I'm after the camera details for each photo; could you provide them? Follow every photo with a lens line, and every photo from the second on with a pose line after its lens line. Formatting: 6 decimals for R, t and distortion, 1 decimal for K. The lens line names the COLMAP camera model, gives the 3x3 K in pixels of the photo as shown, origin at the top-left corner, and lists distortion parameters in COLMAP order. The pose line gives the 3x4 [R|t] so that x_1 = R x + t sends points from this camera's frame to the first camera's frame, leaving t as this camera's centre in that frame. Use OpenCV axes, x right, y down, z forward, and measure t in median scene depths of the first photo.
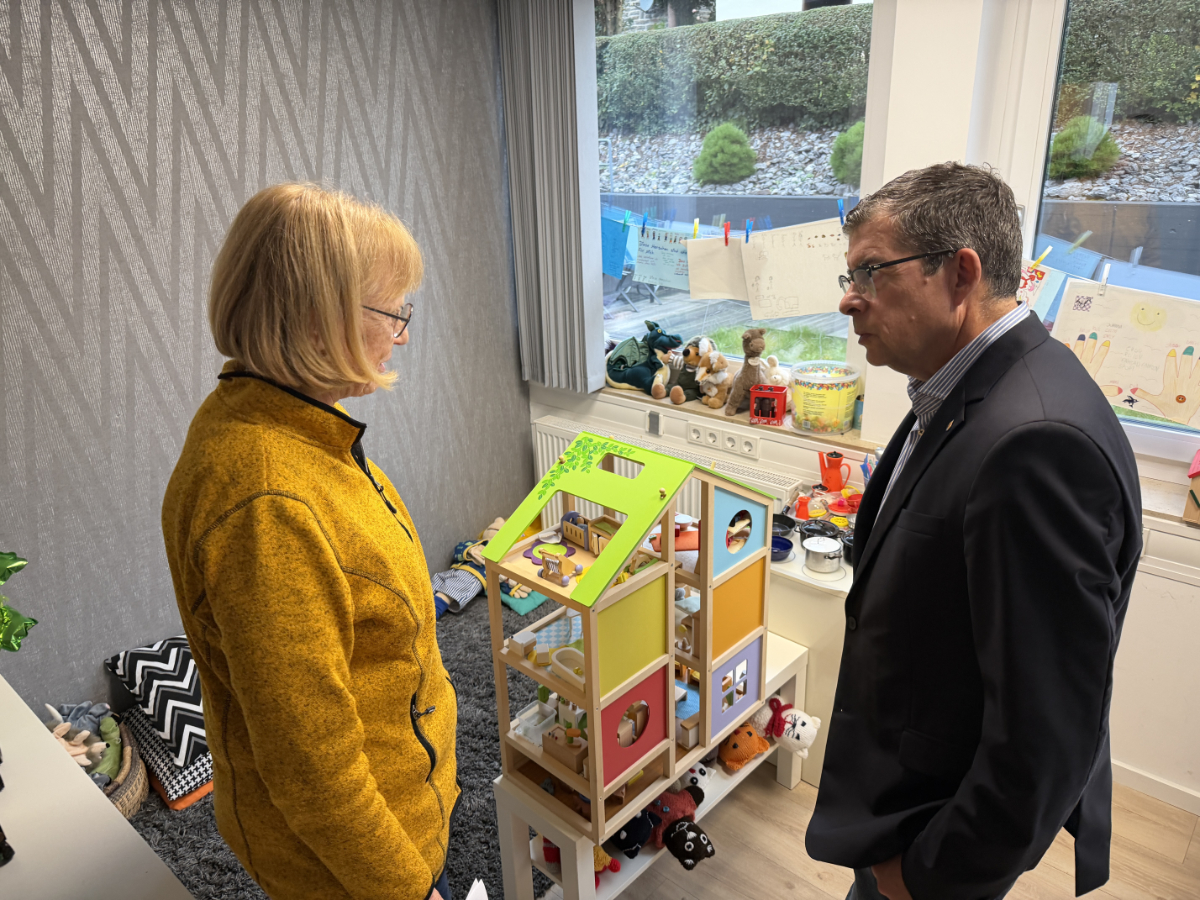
lens RADIAL K [[817.2, 0, 577.8], [0, 817.2, 445.5], [0, 0, 1]] dist [-0.008276, -0.072819]
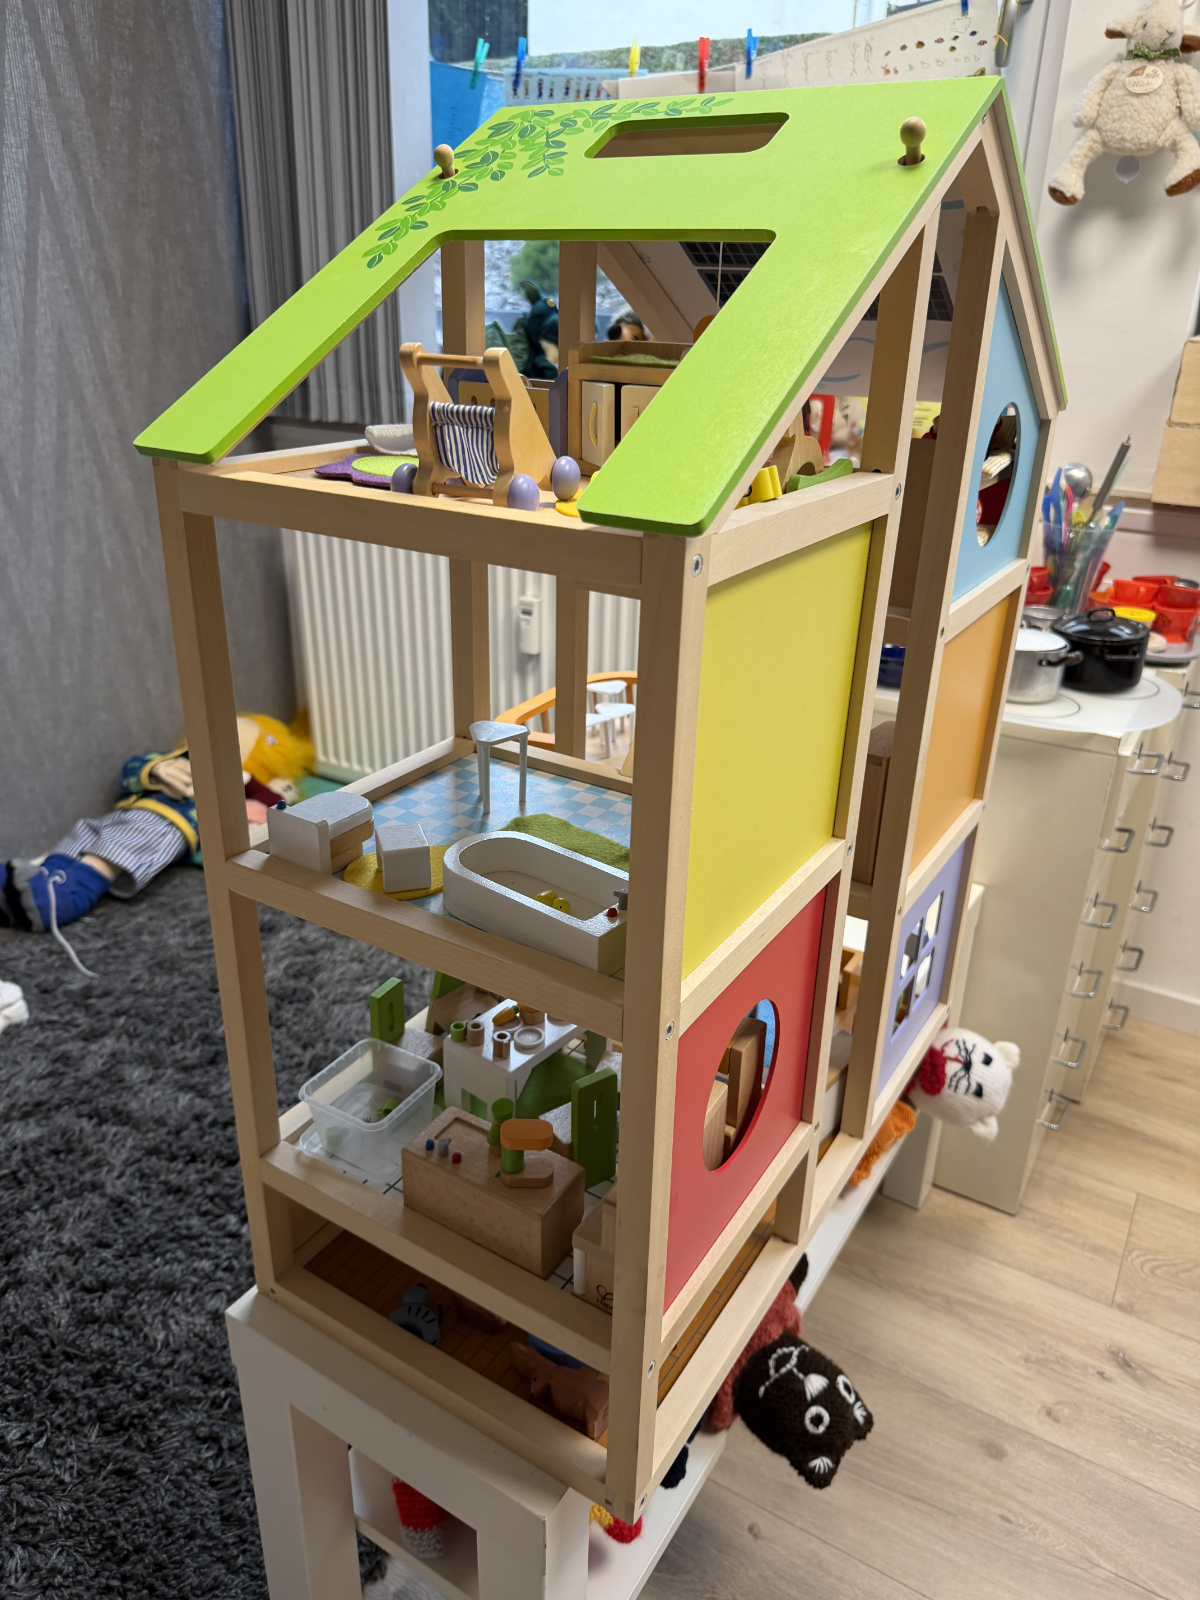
lens RADIAL K [[1135.9, 0, 600.0], [0, 1135.9, 800.0], [0, 0, 1]] dist [-0.038042, 0.025045]
pose [[0.973452, -0.027304, 0.227256, -0.043693], [0.011370, 0.997402, 0.071132, 0.145068], [-0.228607, -0.066659, 0.971234, 0.430279]]
